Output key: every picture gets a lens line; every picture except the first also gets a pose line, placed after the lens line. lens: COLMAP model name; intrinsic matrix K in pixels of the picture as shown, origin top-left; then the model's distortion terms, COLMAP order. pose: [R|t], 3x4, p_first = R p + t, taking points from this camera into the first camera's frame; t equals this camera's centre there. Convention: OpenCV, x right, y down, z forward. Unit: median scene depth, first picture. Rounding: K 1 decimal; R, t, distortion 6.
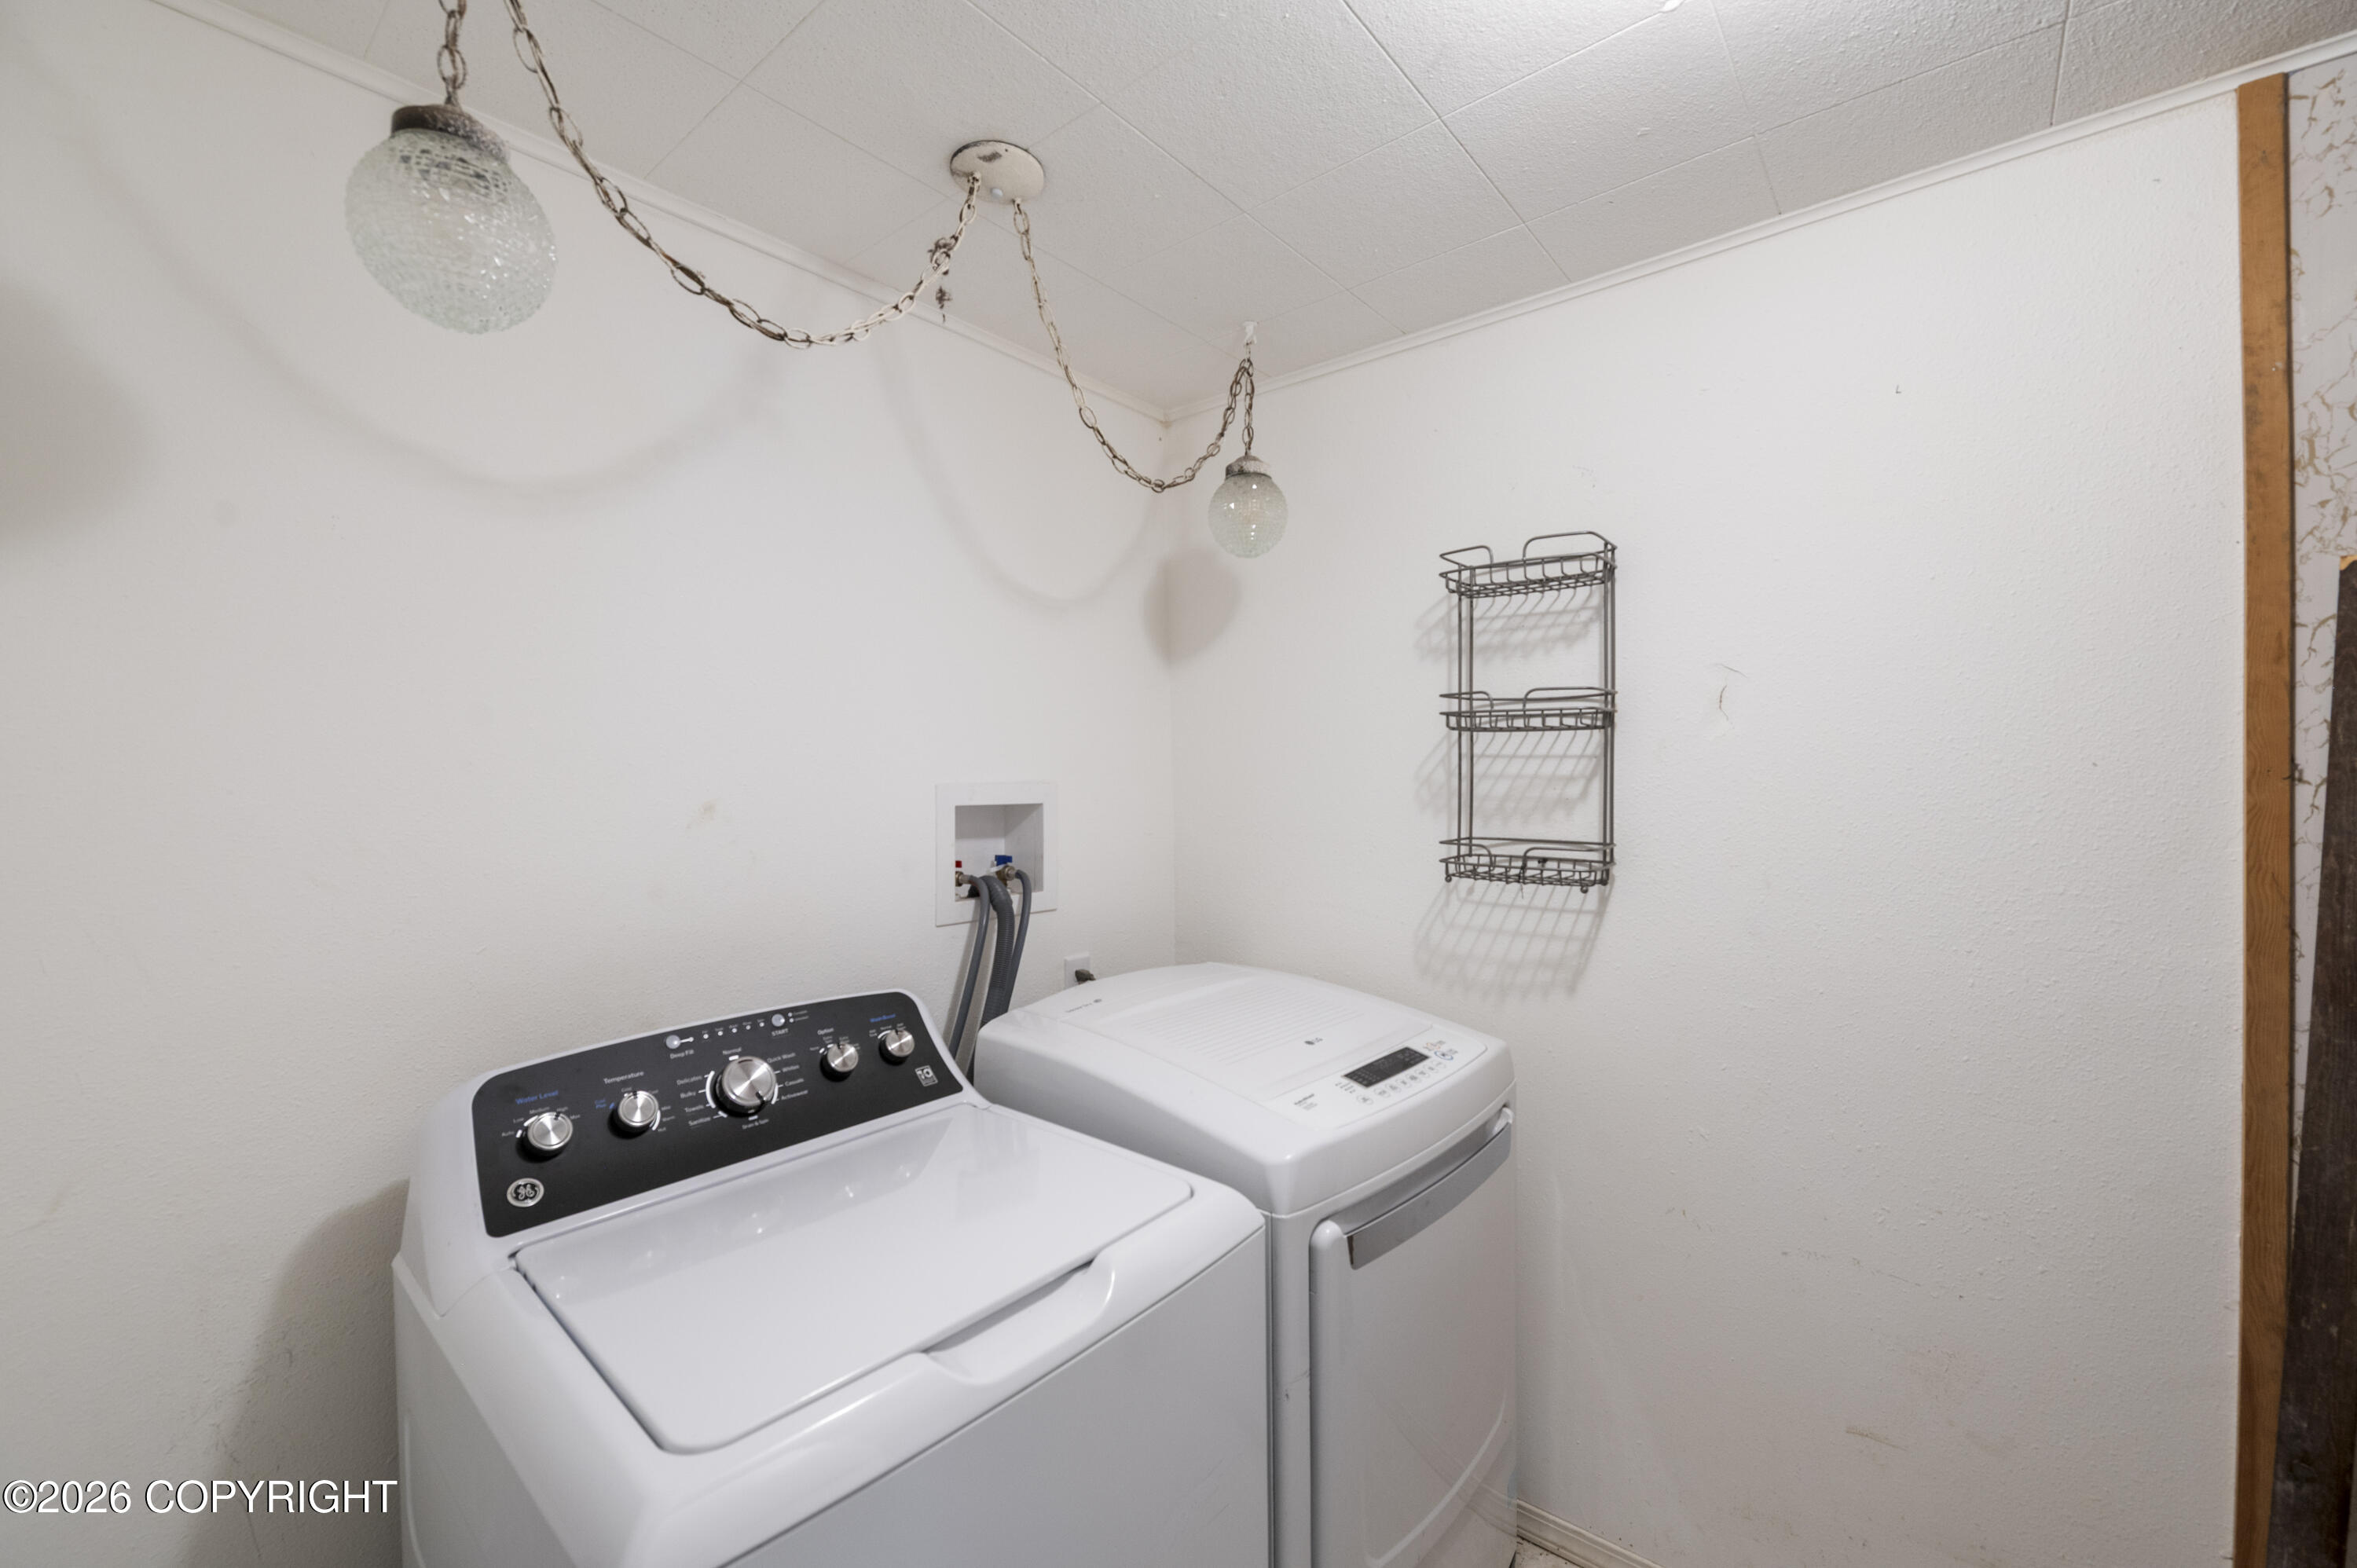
lens RADIAL K [[936.5, 0, 1183.3], [0, 936.5, 780.6], [0, 0, 1]] dist [-0.008967, -0.000486]
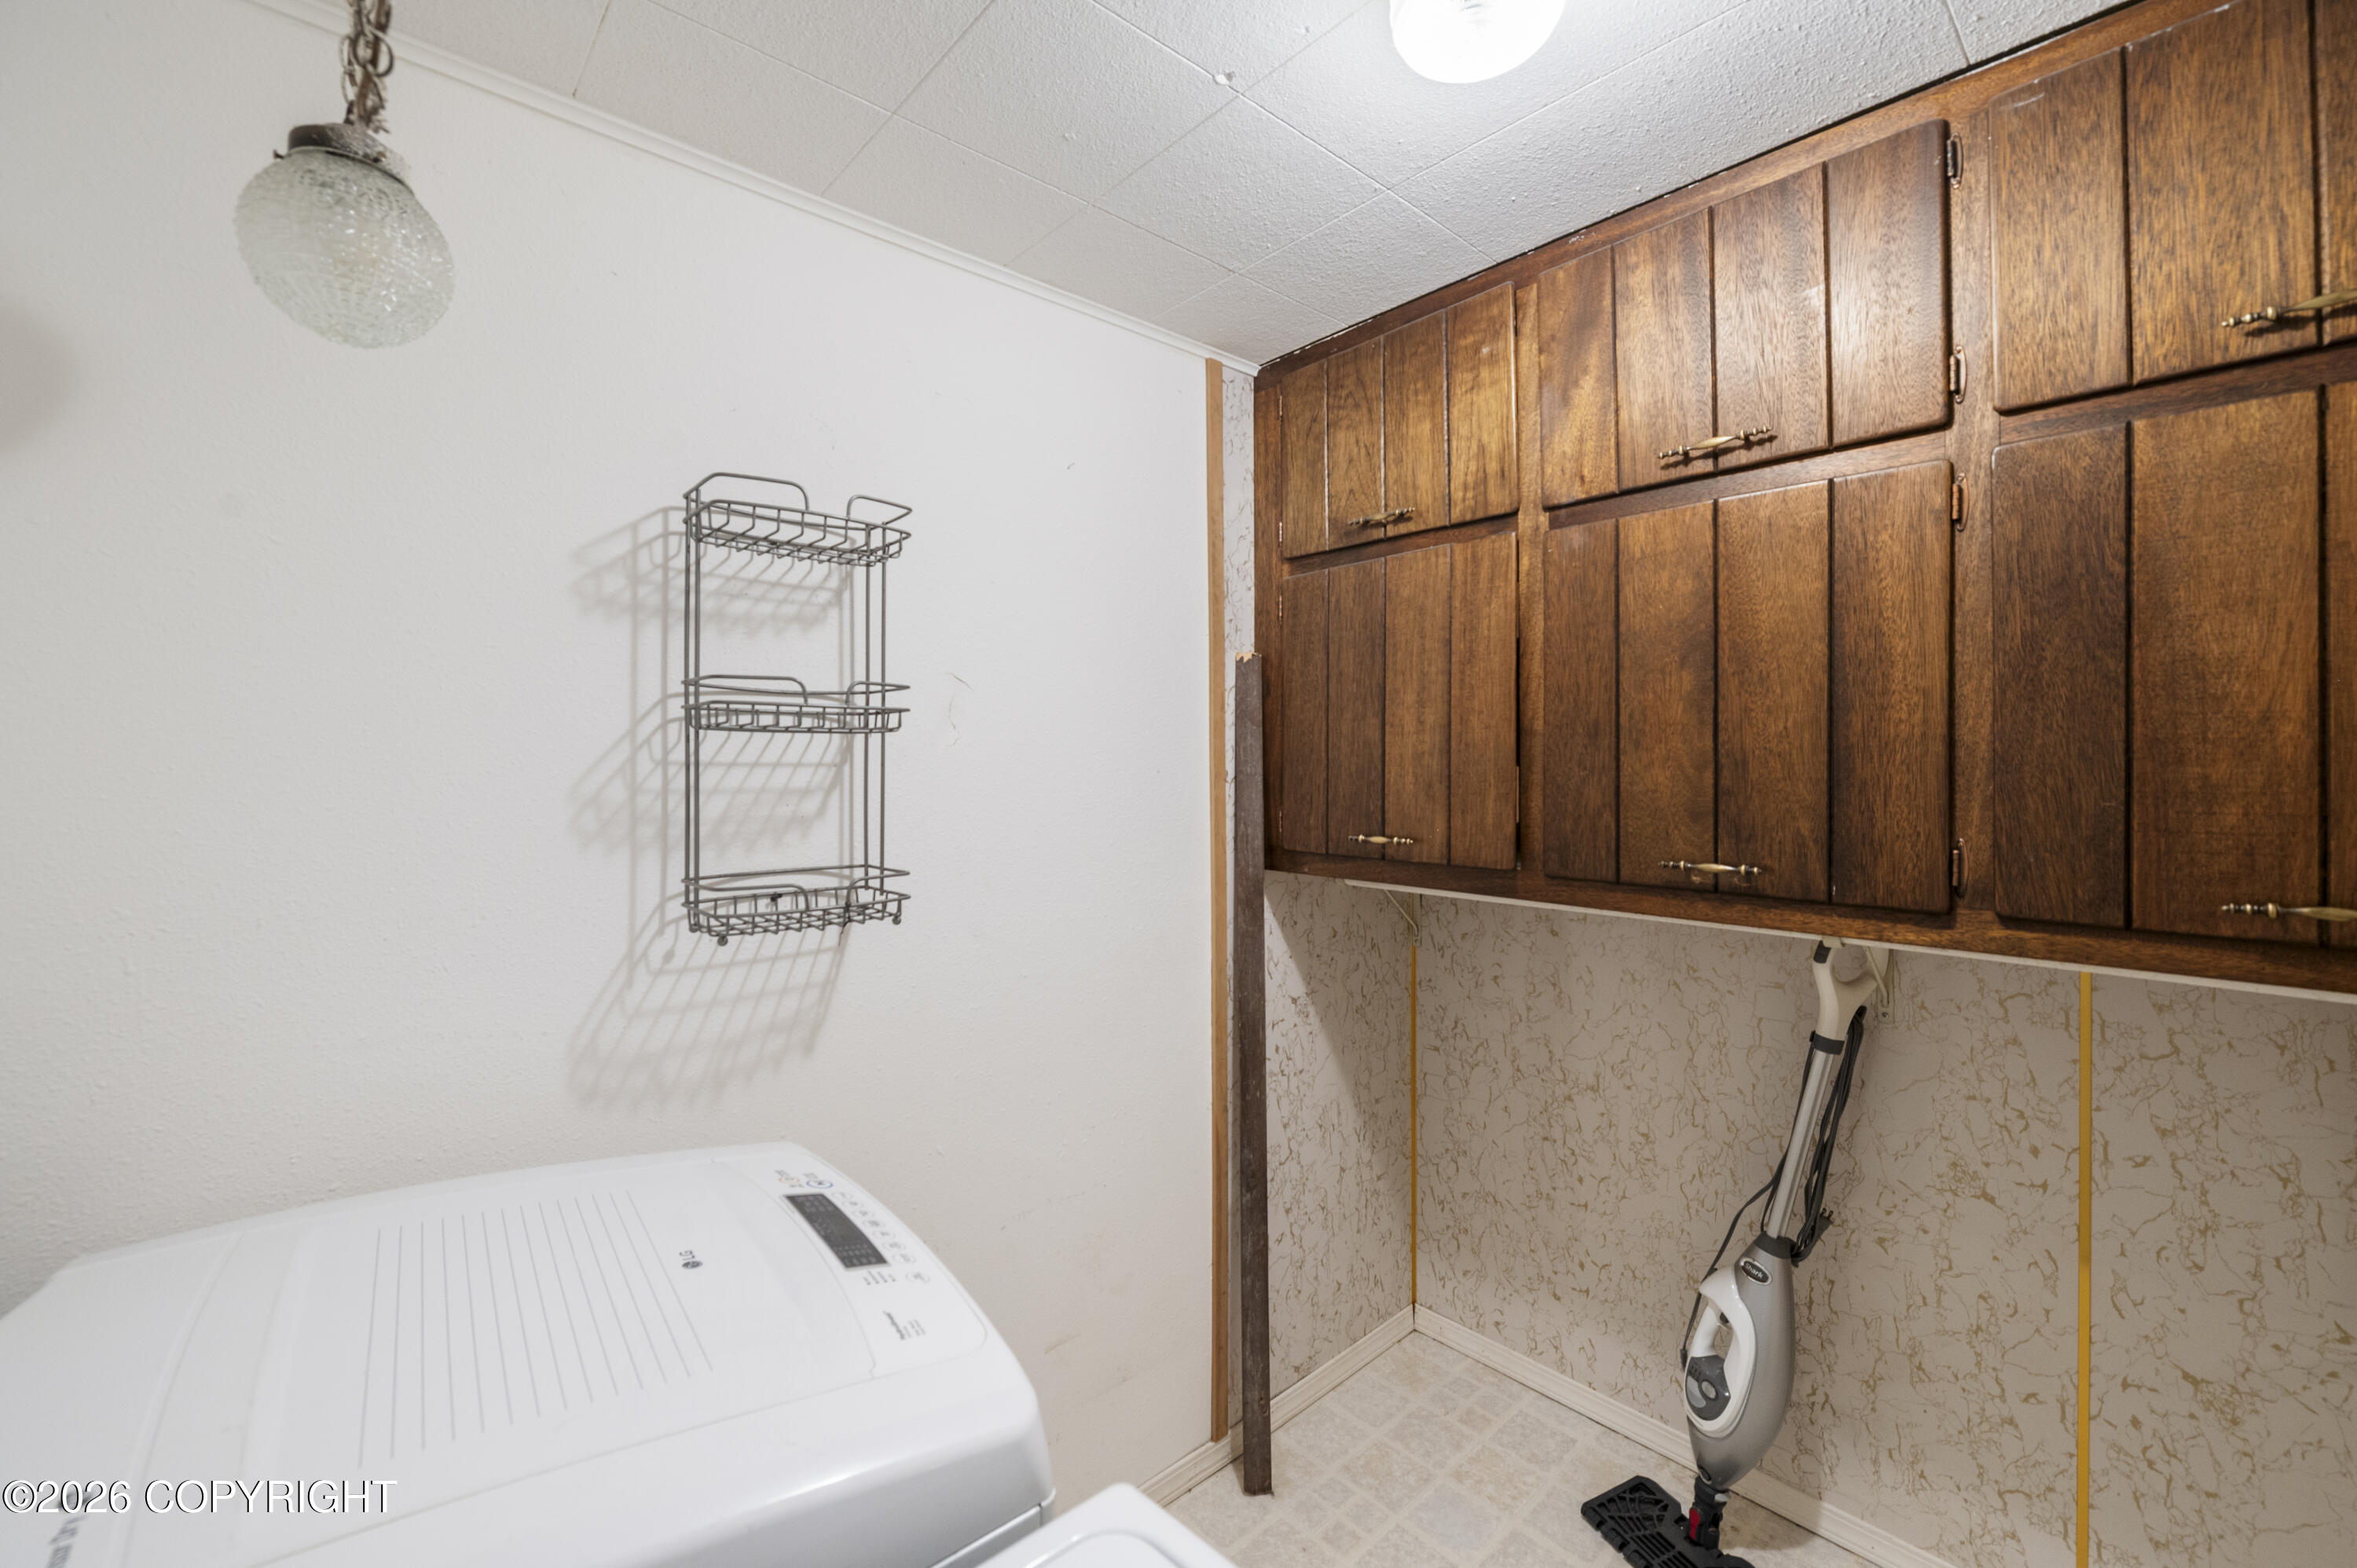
lens RADIAL K [[936.5, 0, 1179.8], [0, 936.5, 760.8], [0, 0, 1]] dist [-0.008967, -0.000486]
pose [[0.158190, 0.004546, 0.987398, -0.337924], [0.017887, 0.999812, -0.007469, -0.016845], [-0.987247, 0.018843, 0.158079, 0.536801]]
